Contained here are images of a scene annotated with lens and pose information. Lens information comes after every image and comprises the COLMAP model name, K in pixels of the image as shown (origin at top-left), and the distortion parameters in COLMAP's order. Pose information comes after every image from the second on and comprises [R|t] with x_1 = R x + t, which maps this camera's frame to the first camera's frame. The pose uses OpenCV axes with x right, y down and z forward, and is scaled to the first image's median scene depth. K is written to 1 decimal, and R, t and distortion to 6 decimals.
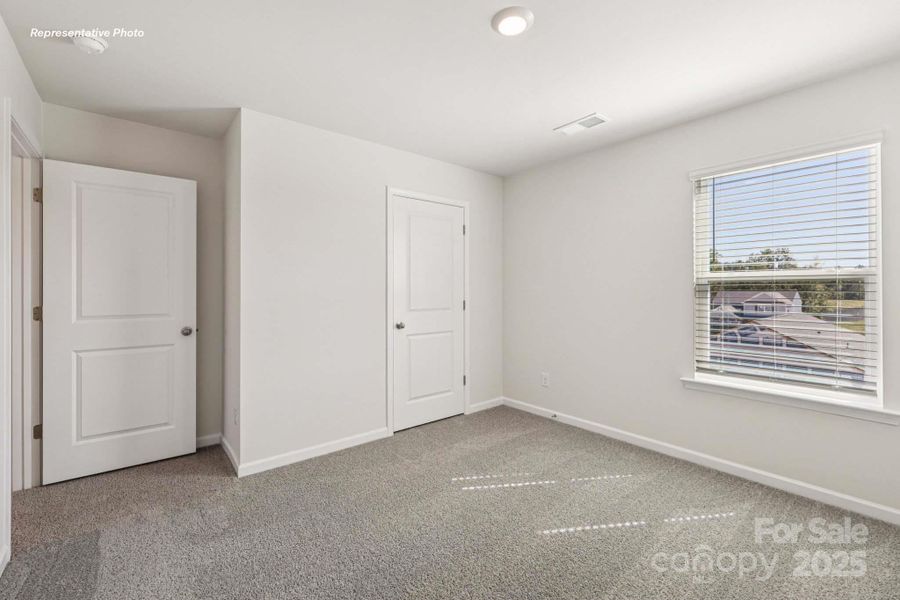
lens RADIAL K [[396.8, 0, 444.6], [0, 396.8, 291.1], [0, 0, 1]] dist [0.000827, 0.001186]
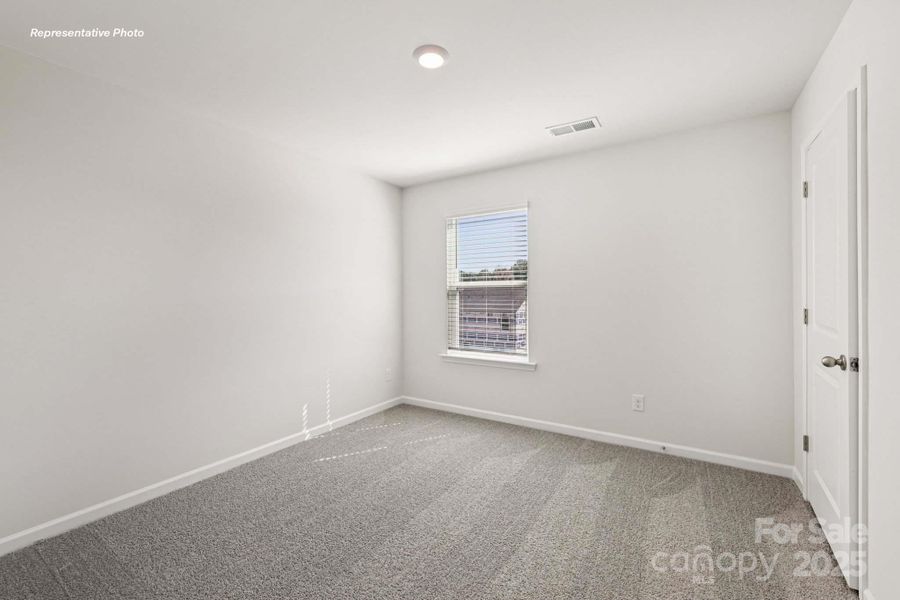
lens RADIAL K [[356.6, 0, 454.4], [0, 356.6, 294.9], [0, 0, 1]] dist [0.000391, 0.000153]
pose [[0.938984, -0.005650, 0.343914, 0.196848], [0.005872, 0.999983, 0.000395, -0.000680], [-0.343910, 0.001648, 0.939001, -0.249491]]
